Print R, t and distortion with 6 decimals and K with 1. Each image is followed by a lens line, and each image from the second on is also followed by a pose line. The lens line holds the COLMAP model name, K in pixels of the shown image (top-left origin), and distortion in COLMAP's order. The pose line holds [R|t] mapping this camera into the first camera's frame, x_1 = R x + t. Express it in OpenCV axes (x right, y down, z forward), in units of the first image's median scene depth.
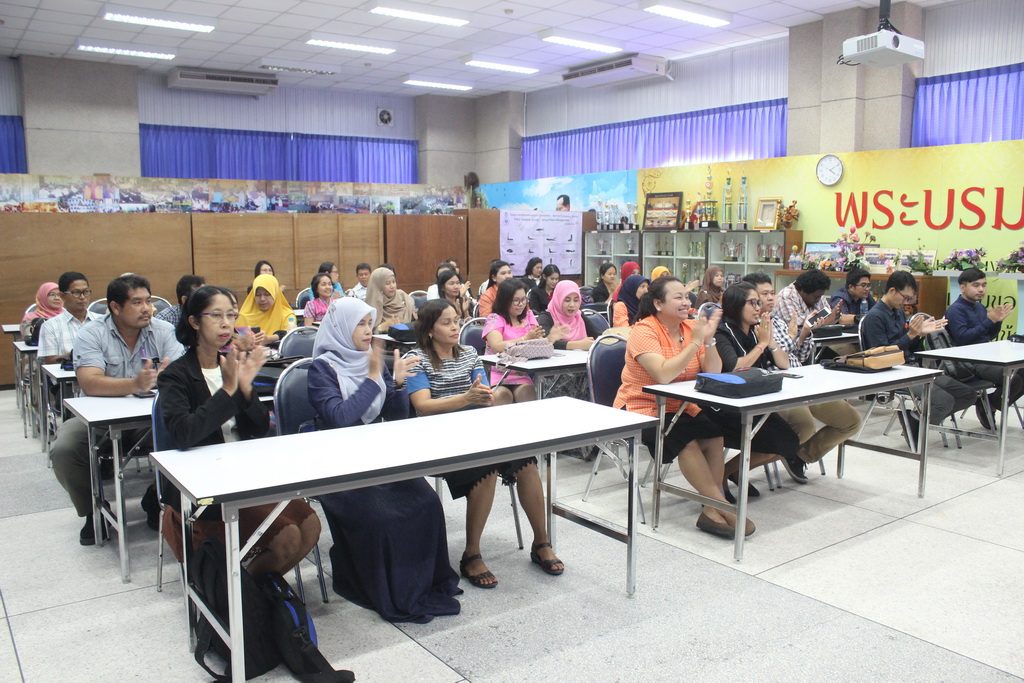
lens RADIAL K [[871.4, 0, 518.7], [0, 871.4, 344.0], [0, 0, 1]] dist [-0.155646, 0.158318]
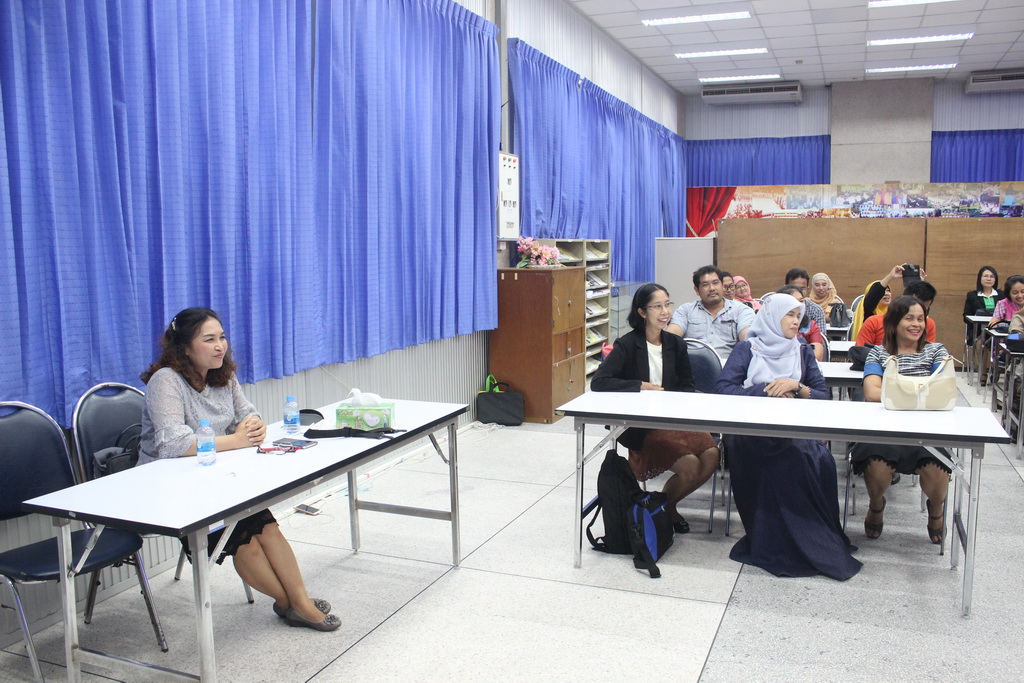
lens RADIAL K [[871.4, 0, 518.7], [0, 871.4, 344.0], [0, 0, 1]] dist [-0.155646, 0.158318]
pose [[0.540725, 0.097708, -0.835506, 0.177553], [-0.099249, 0.993704, 0.051976, -0.002704], [0.835324, 0.054818, 0.547018, 0.014258]]
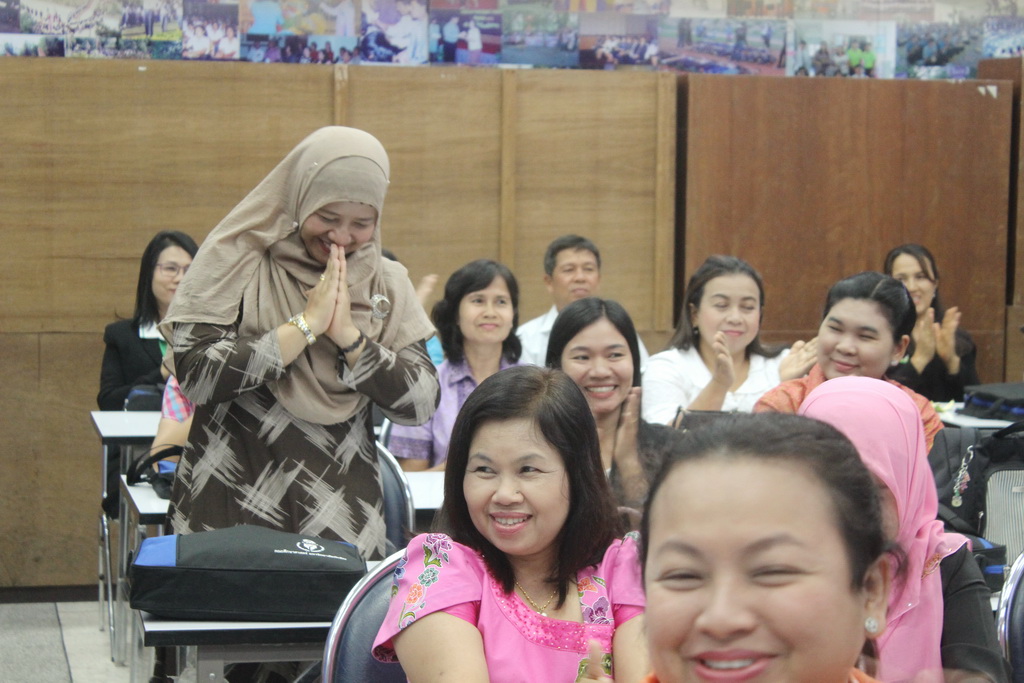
lens RADIAL K [[2497.9, 0, 544.2], [0, 2497.9, 341.6], [0, 0, 1]] dist [0.069200, 0.197702]
pose [[0.922930, 0.043025, -0.382556, 0.101286], [-0.062790, 0.997252, -0.039325, -0.027196], [0.379813, 0.060315, 0.923095, 0.223324]]
